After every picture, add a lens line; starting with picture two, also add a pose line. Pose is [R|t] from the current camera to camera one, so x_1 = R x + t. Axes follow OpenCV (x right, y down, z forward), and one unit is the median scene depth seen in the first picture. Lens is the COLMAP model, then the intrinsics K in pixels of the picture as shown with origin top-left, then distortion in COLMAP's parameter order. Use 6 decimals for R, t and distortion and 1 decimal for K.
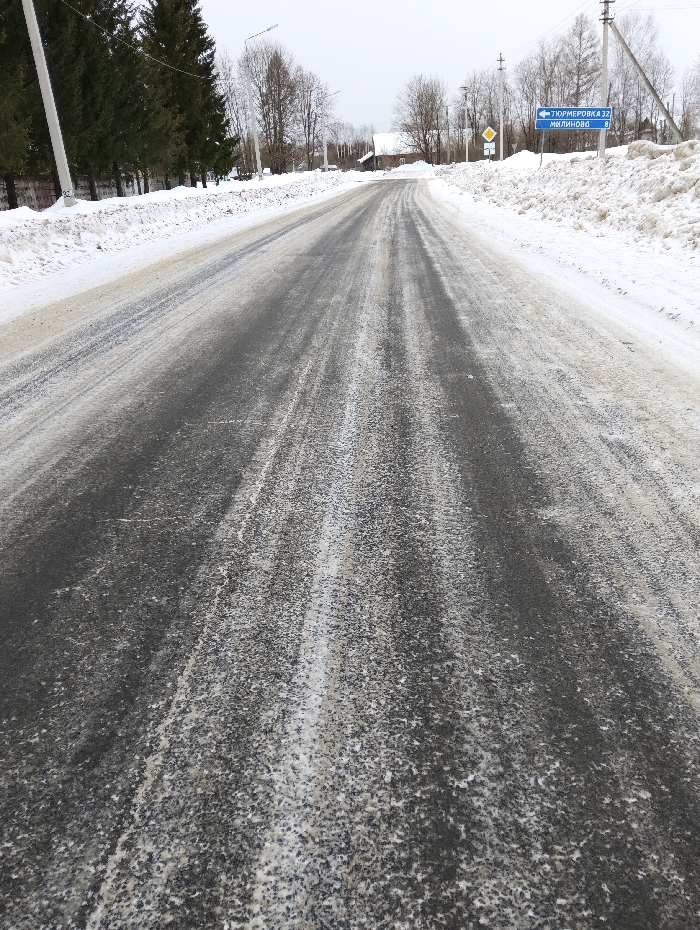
lens RADIAL K [[731.1, 0, 351.1], [0, 731.1, 469.5], [0, 0, 1]] dist [0.008749, -0.028098]
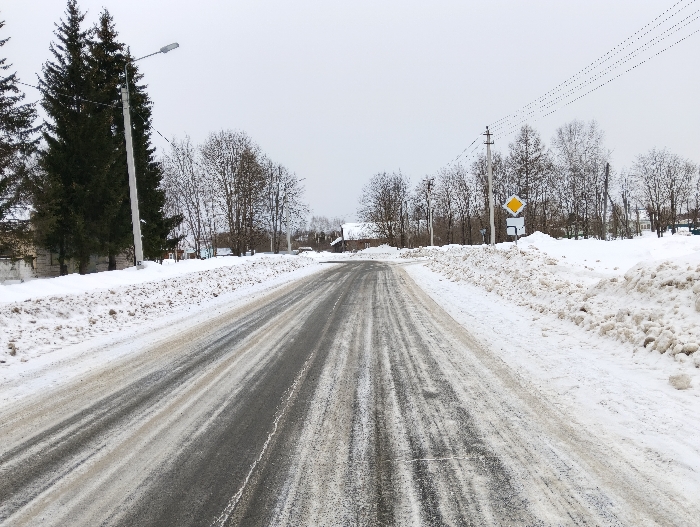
lens RADIAL K [[550.3, 0, 356.8], [0, 550.3, 256.1], [0, 0, 1]] dist [0.008749, -0.028098]
pose [[0.998782, 0.010673, 0.048172, 0.016337], [0.007886, 0.929244, -0.369383, -0.118375], [-0.048706, 0.369313, 0.928028, 0.282911]]
